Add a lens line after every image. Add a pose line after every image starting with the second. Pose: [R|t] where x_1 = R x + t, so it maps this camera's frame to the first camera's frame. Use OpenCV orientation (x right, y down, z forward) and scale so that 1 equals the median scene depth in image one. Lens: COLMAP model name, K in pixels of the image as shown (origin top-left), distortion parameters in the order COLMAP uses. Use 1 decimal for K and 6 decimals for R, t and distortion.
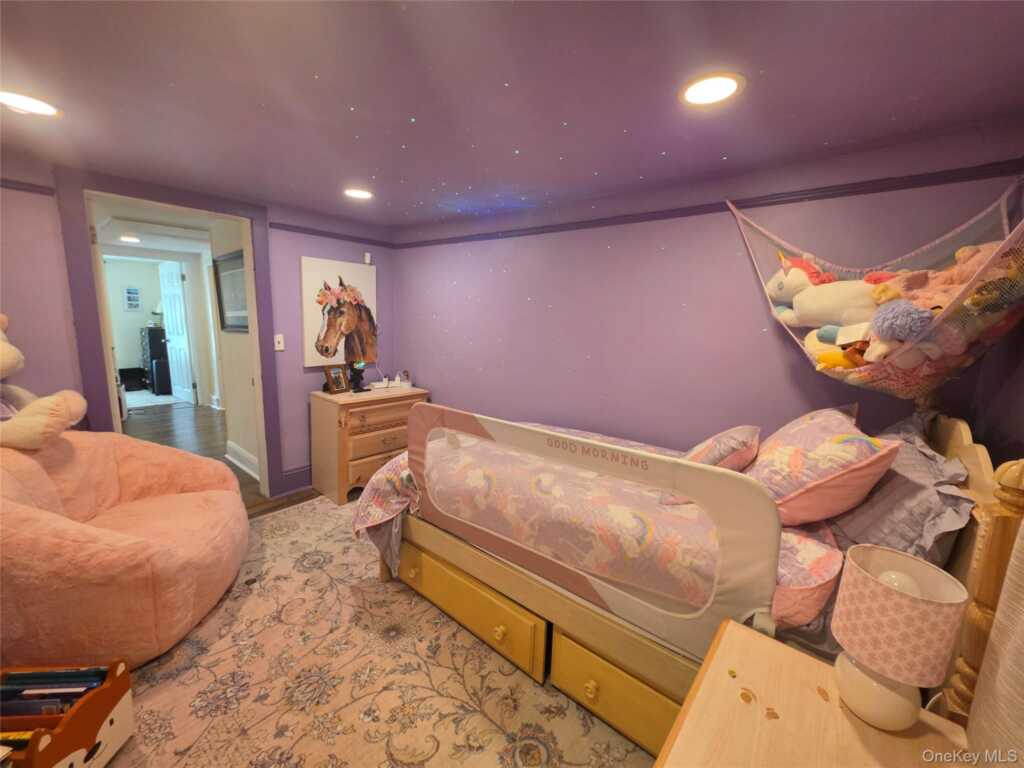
lens RADIAL K [[407.6, 0, 510.7], [0, 407.6, 383.6], [0, 0, 1]] dist [-0.006381, 0.001441]
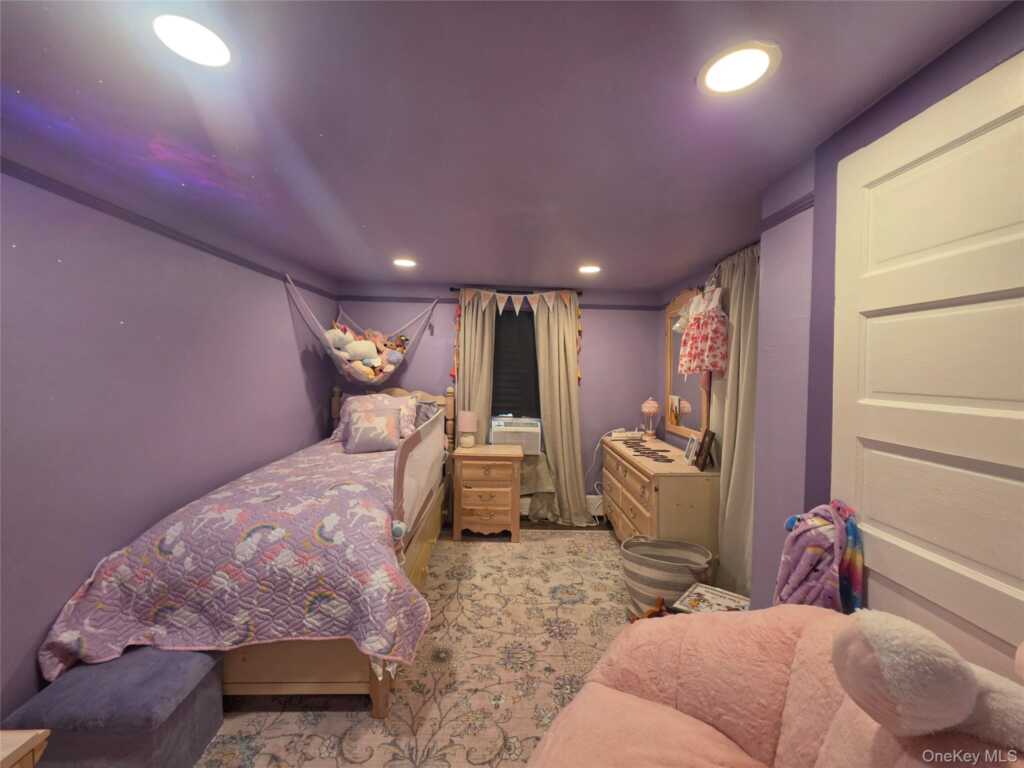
lens RADIAL K [[407.6, 0, 512.7], [0, 407.6, 381.2], [0, 0, 1]] dist [-0.006381, 0.001441]
pose [[-0.650110, -0.068961, 0.756704, -1.370678], [0.092756, 0.981223, 0.169111, -0.297547], [-0.754157, 0.180129, -0.631506, 1.650863]]
